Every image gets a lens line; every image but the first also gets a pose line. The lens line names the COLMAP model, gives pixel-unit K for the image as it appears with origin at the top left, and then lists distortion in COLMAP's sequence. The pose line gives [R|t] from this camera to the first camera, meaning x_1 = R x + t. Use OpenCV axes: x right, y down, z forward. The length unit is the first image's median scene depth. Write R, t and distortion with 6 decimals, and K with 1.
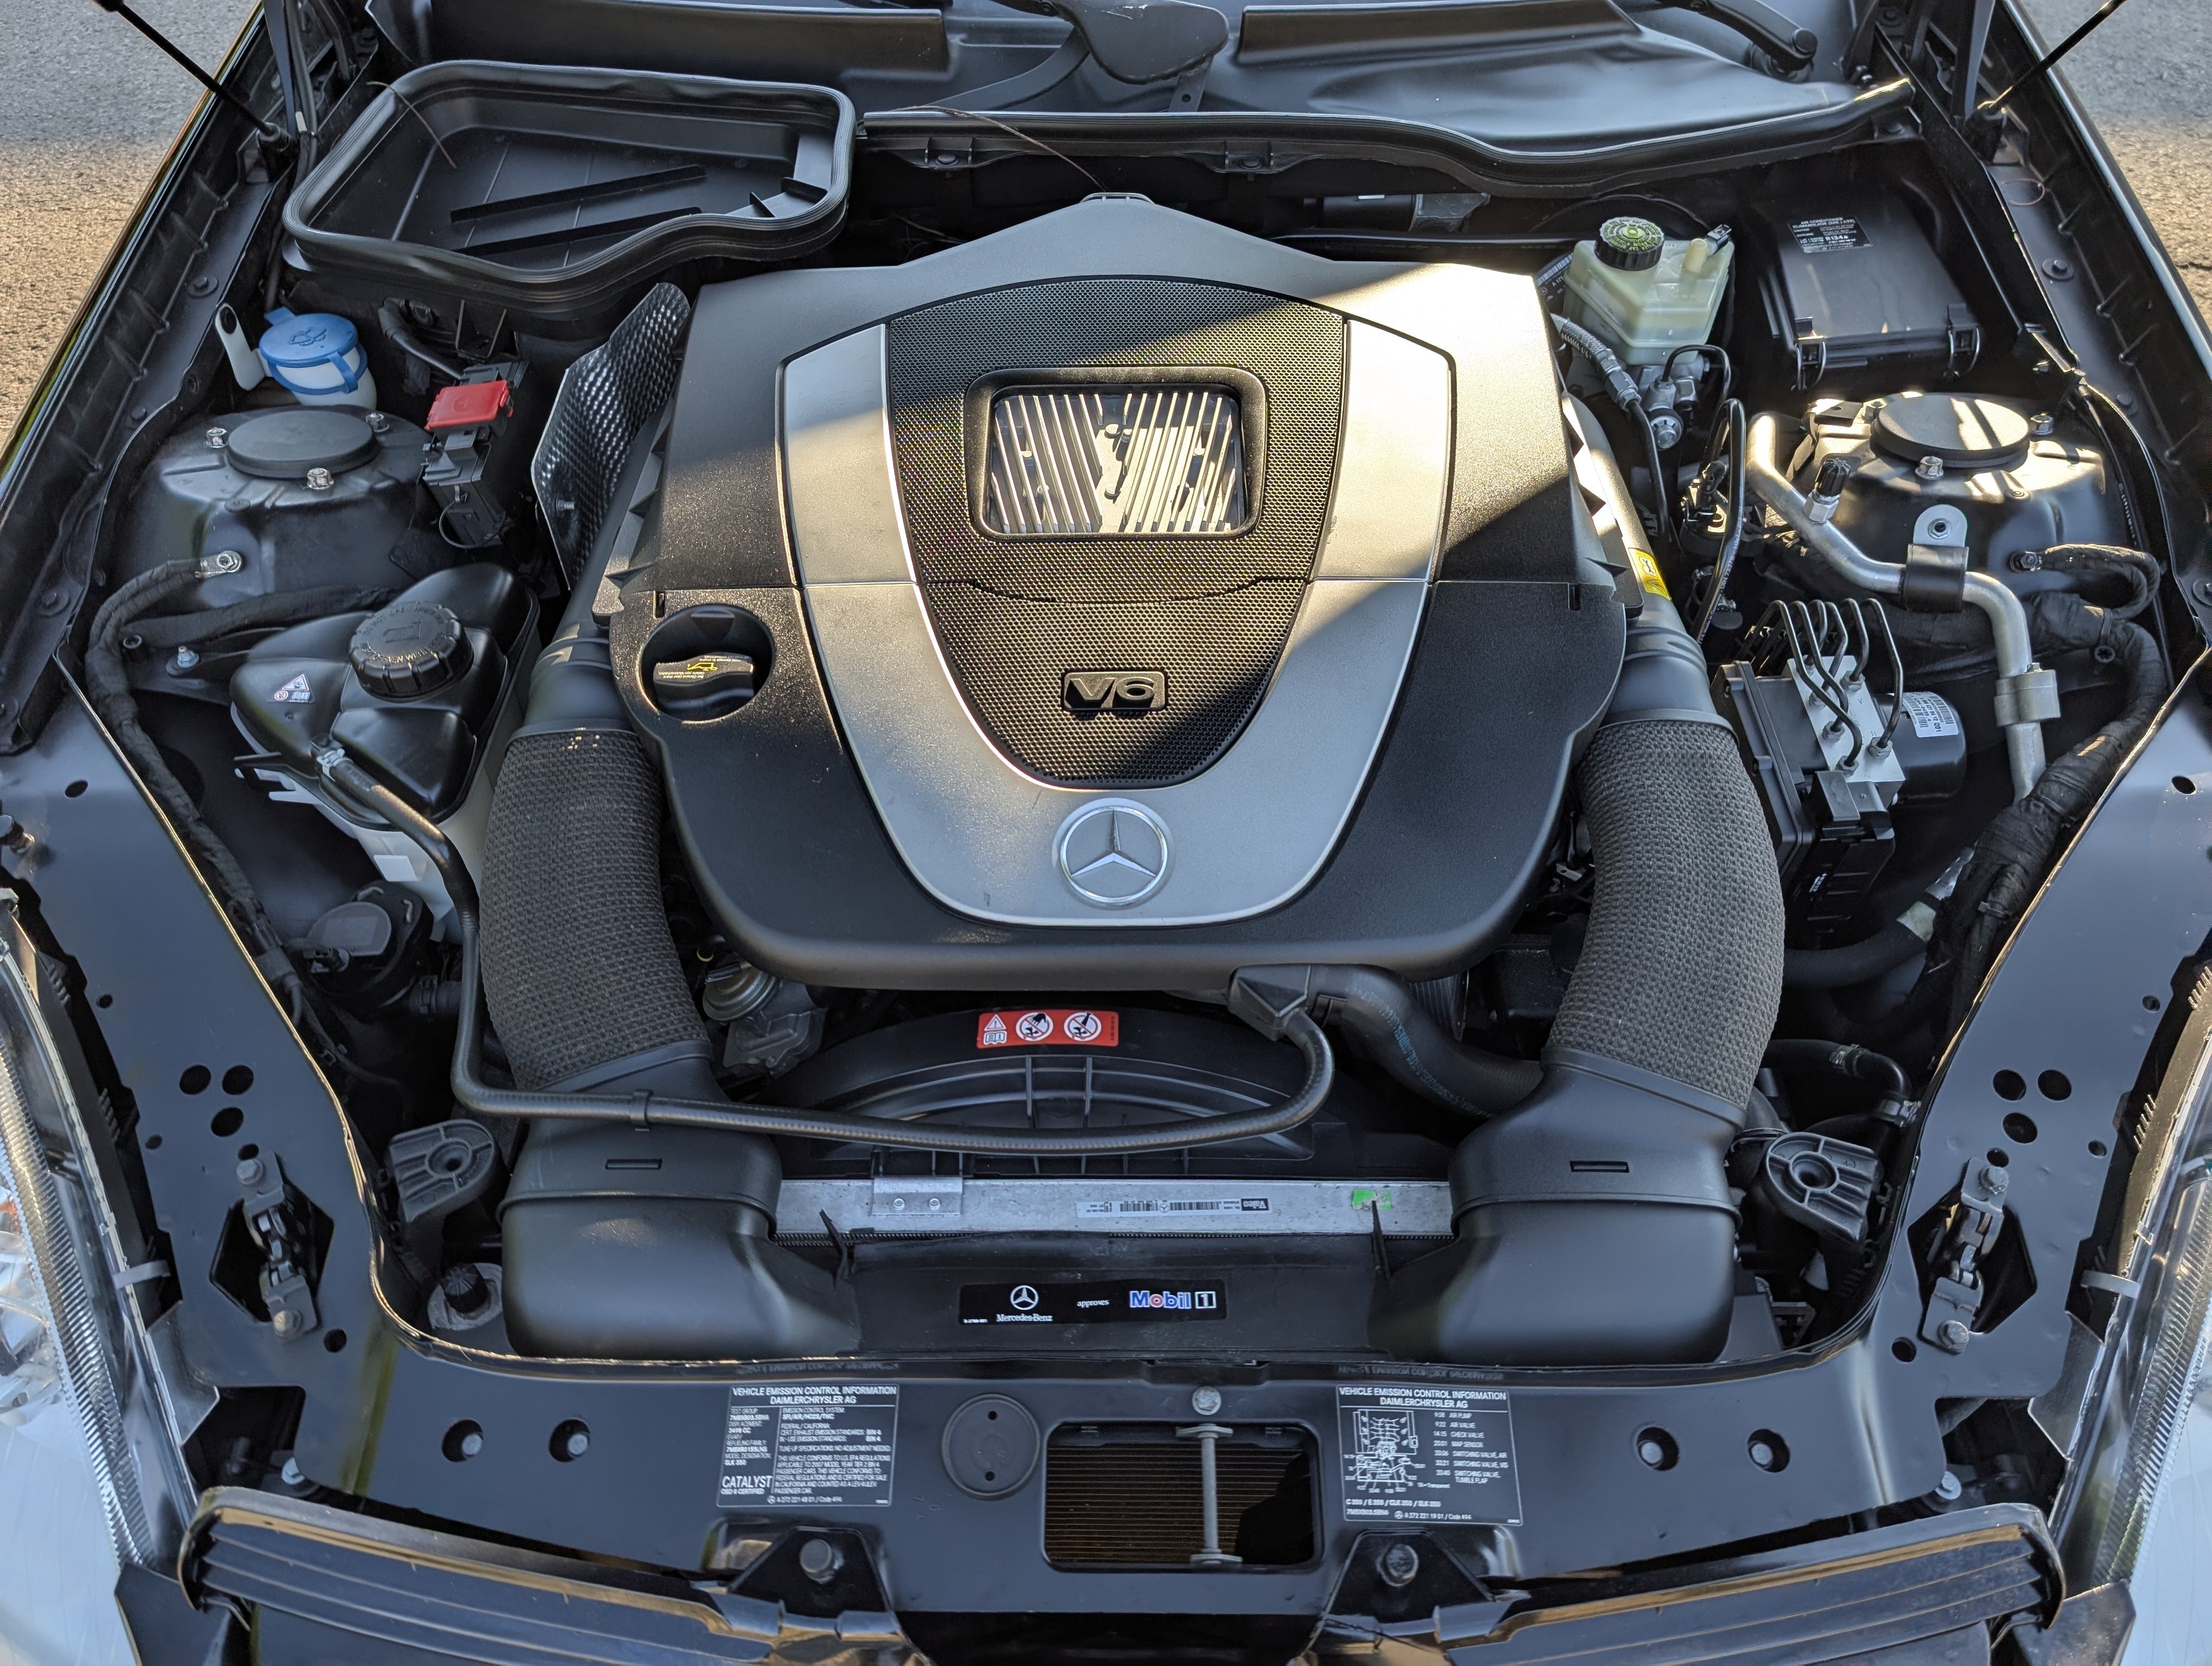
lens RADIAL K [[1573.0, 0, 1063.4], [0, 1573.0, 829.4], [0, 0, 1]] dist [0.003808, 0.001190]
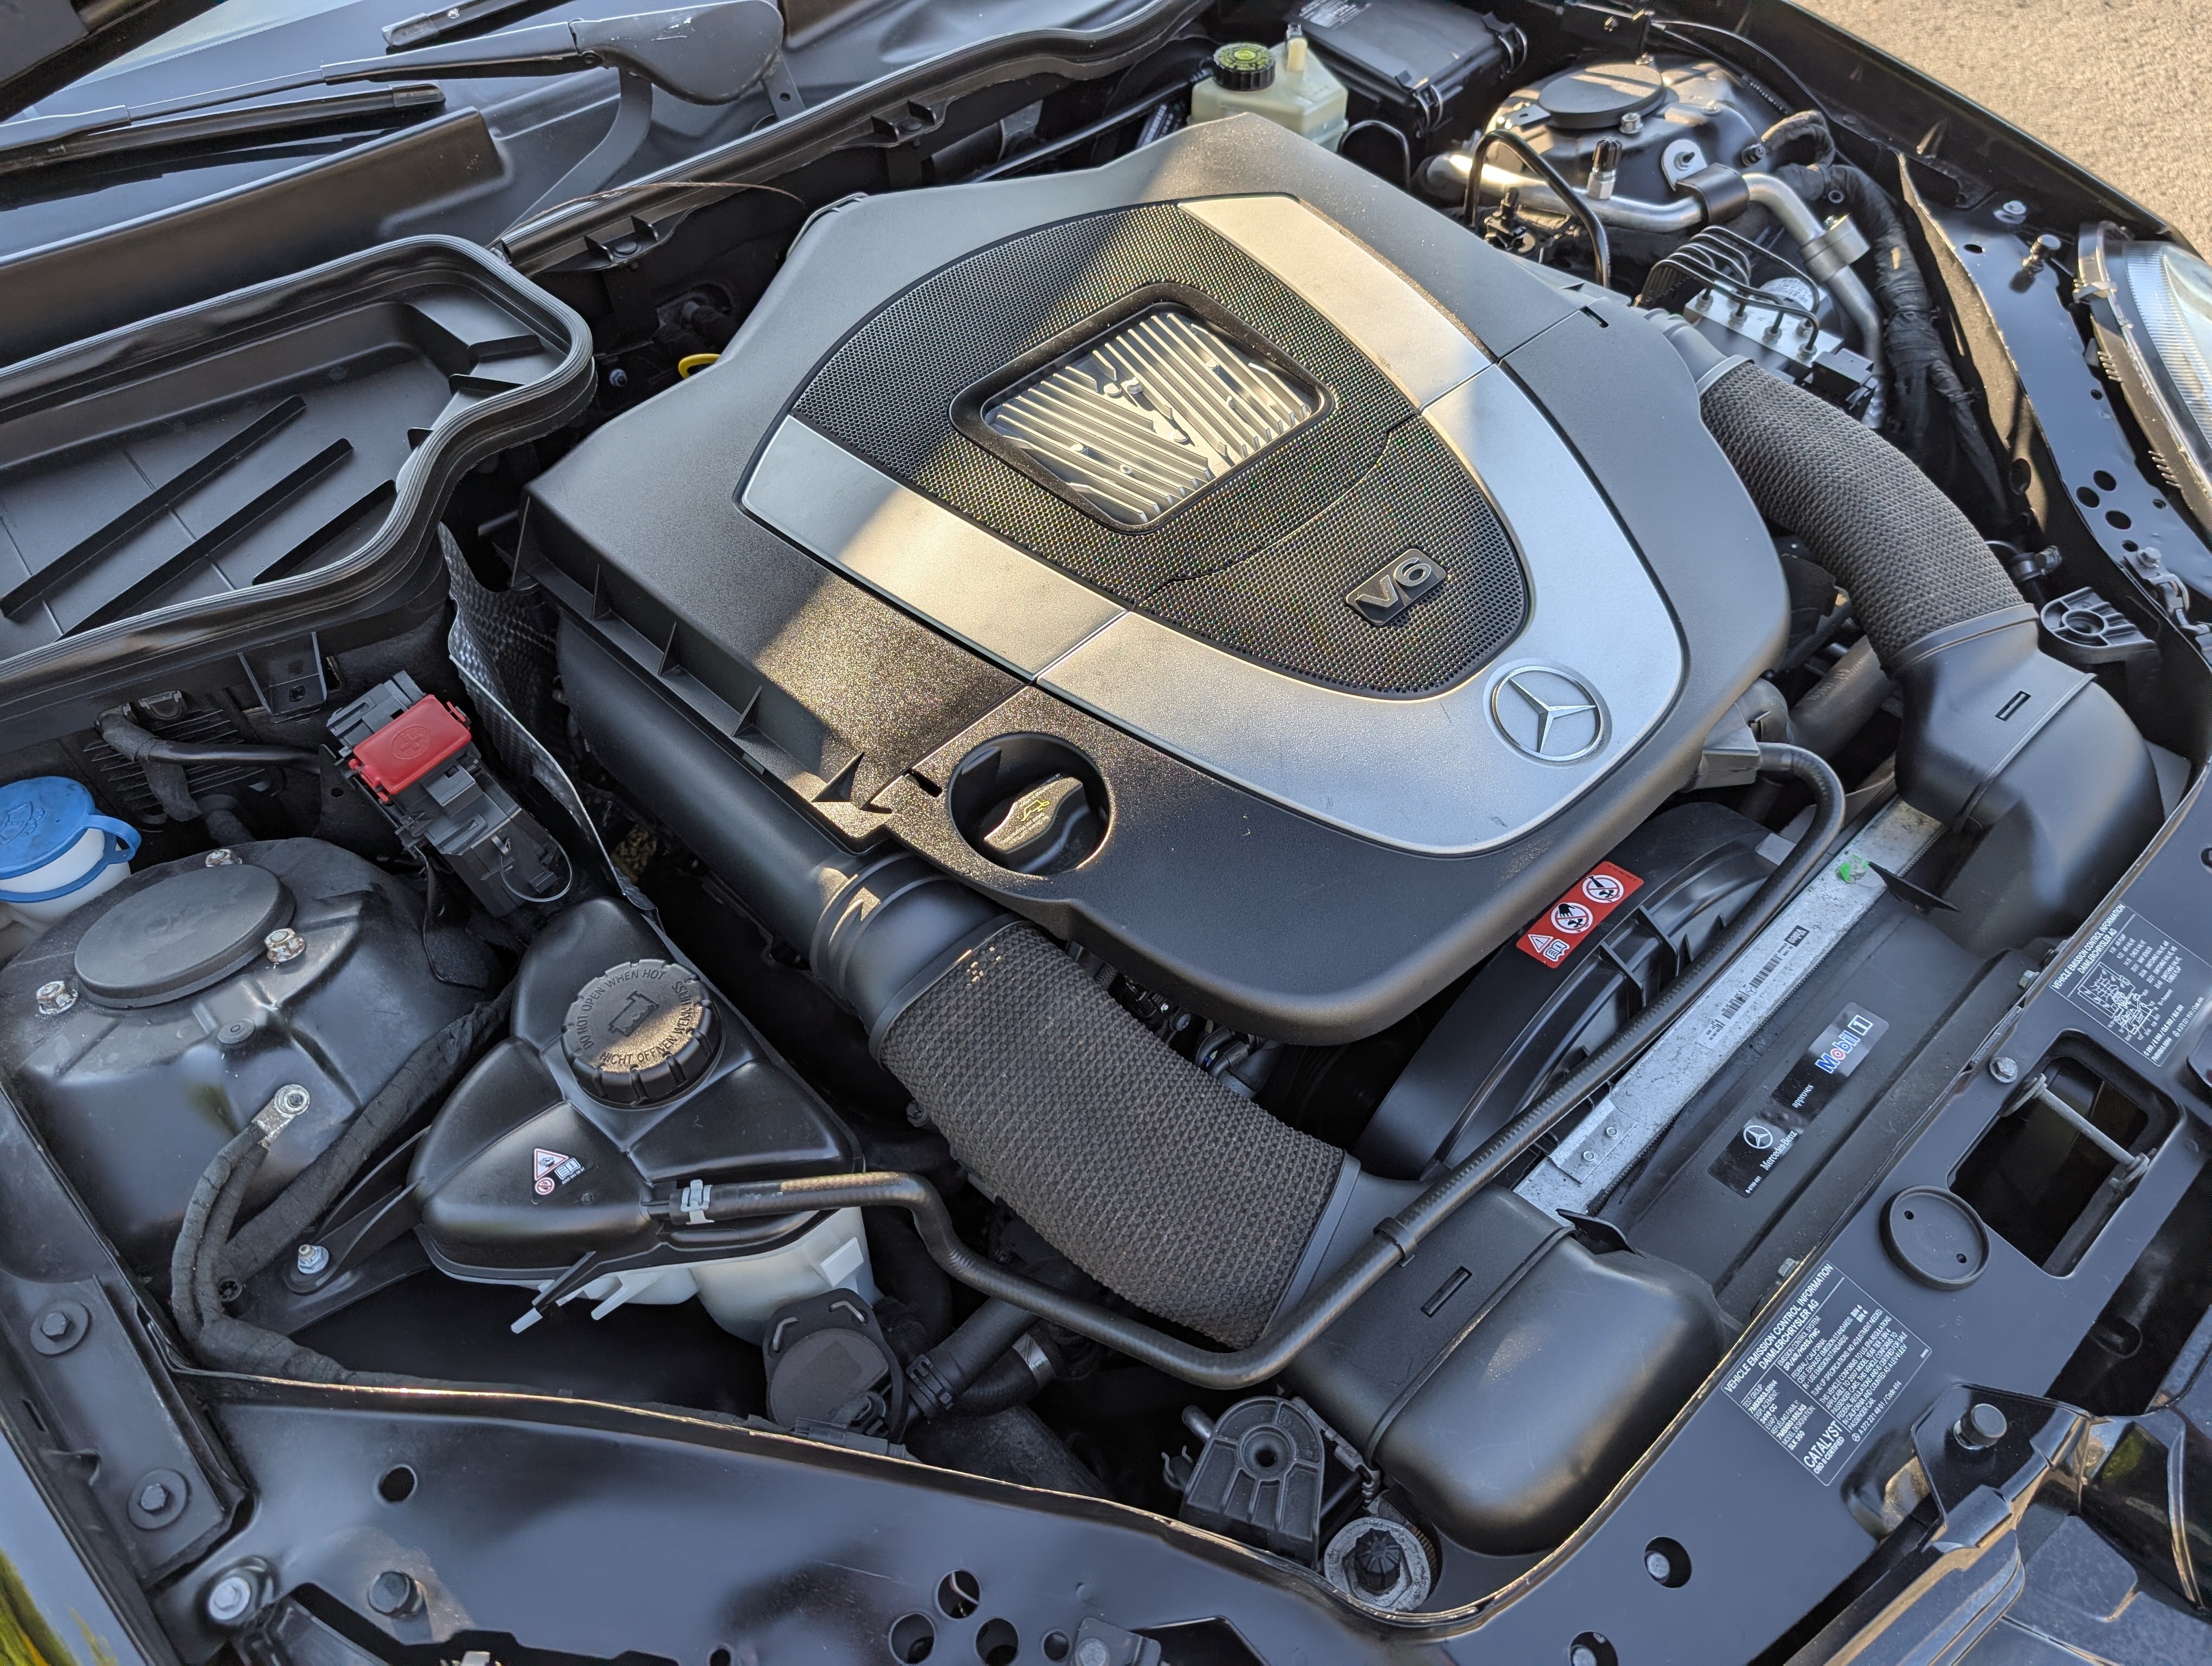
lens RADIAL K [[1598.2, 0, 1062.1], [0, 1598.2, 860.8], [0, 0, 1]] dist [0.006991, -0.002709]
pose [[0.716821, -0.541439, 0.439330, -0.663950], [0.551445, 0.825822, 0.118009, -0.189461], [-0.426704, 0.157675, 0.890541, 0.286334]]
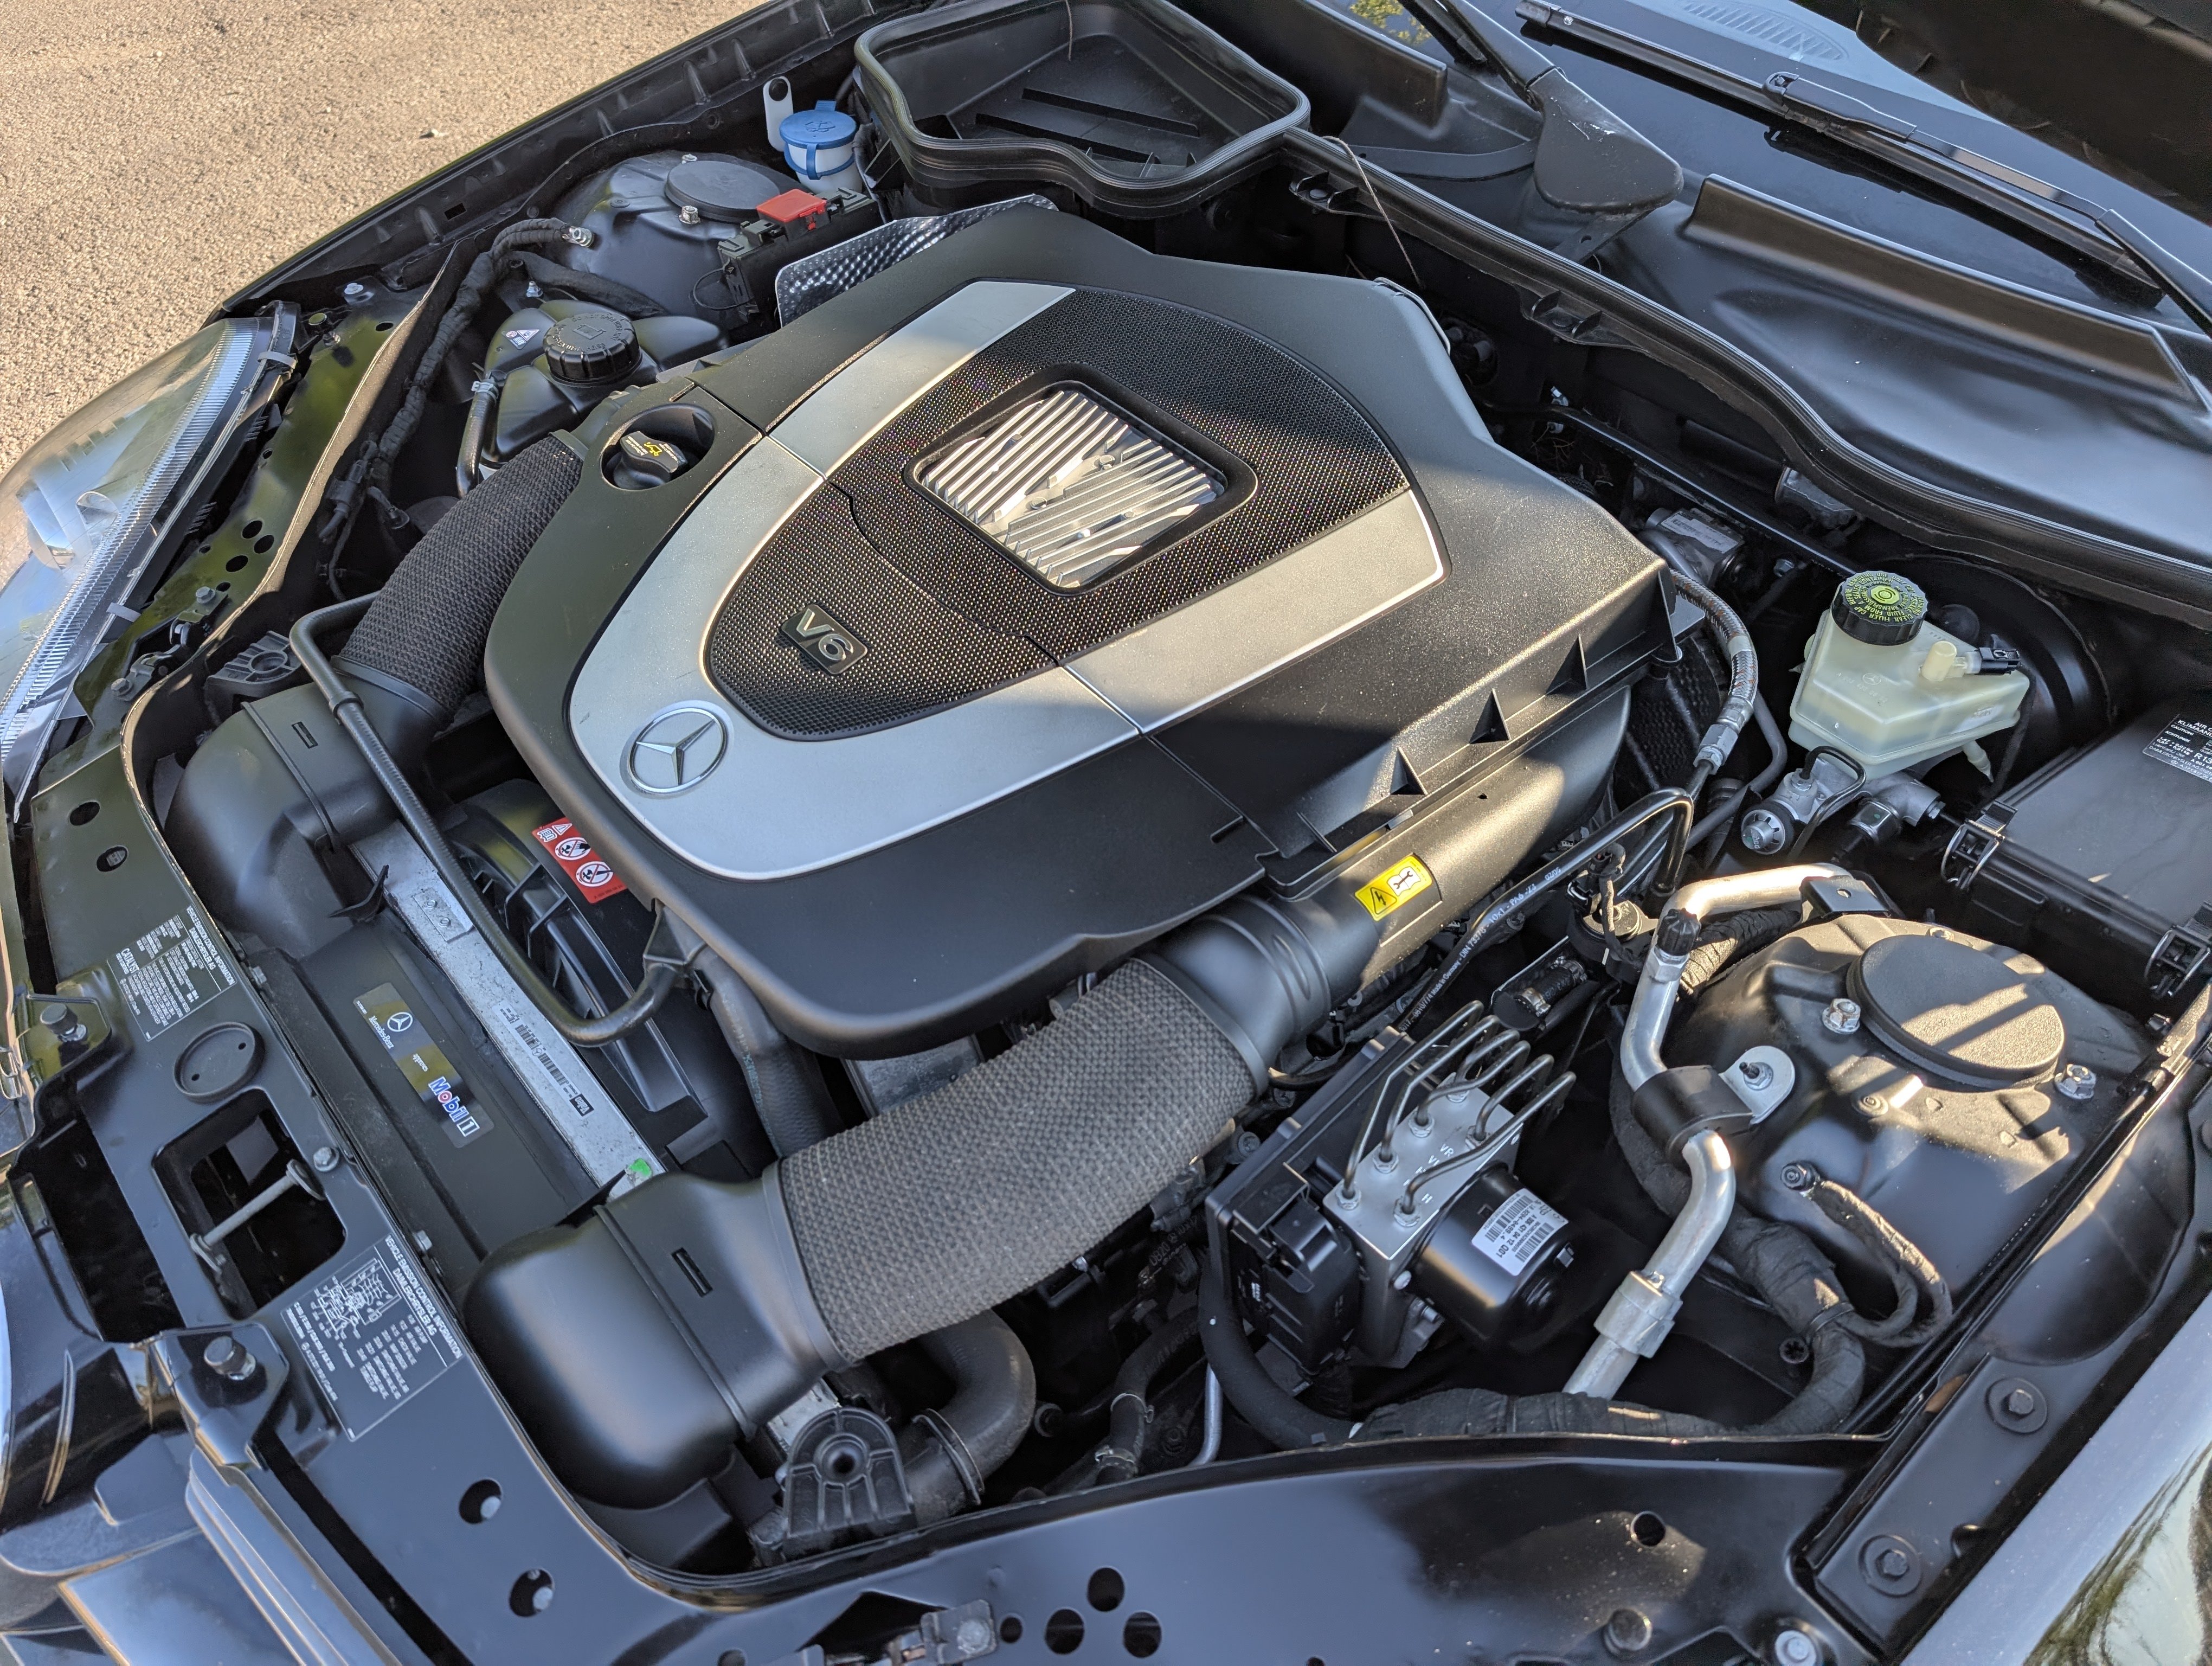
lens RADIAL K [[1546.1, 0, 1121.2], [0, 1546.1, 850.5], [0, 0, 1]] dist [0.006163, 0.002735]
pose [[0.667965, 0.565602, -0.483650, 0.778122], [-0.569586, 0.806821, 0.156882, -0.263568], [0.478951, 0.170688, 0.861087, 0.277991]]
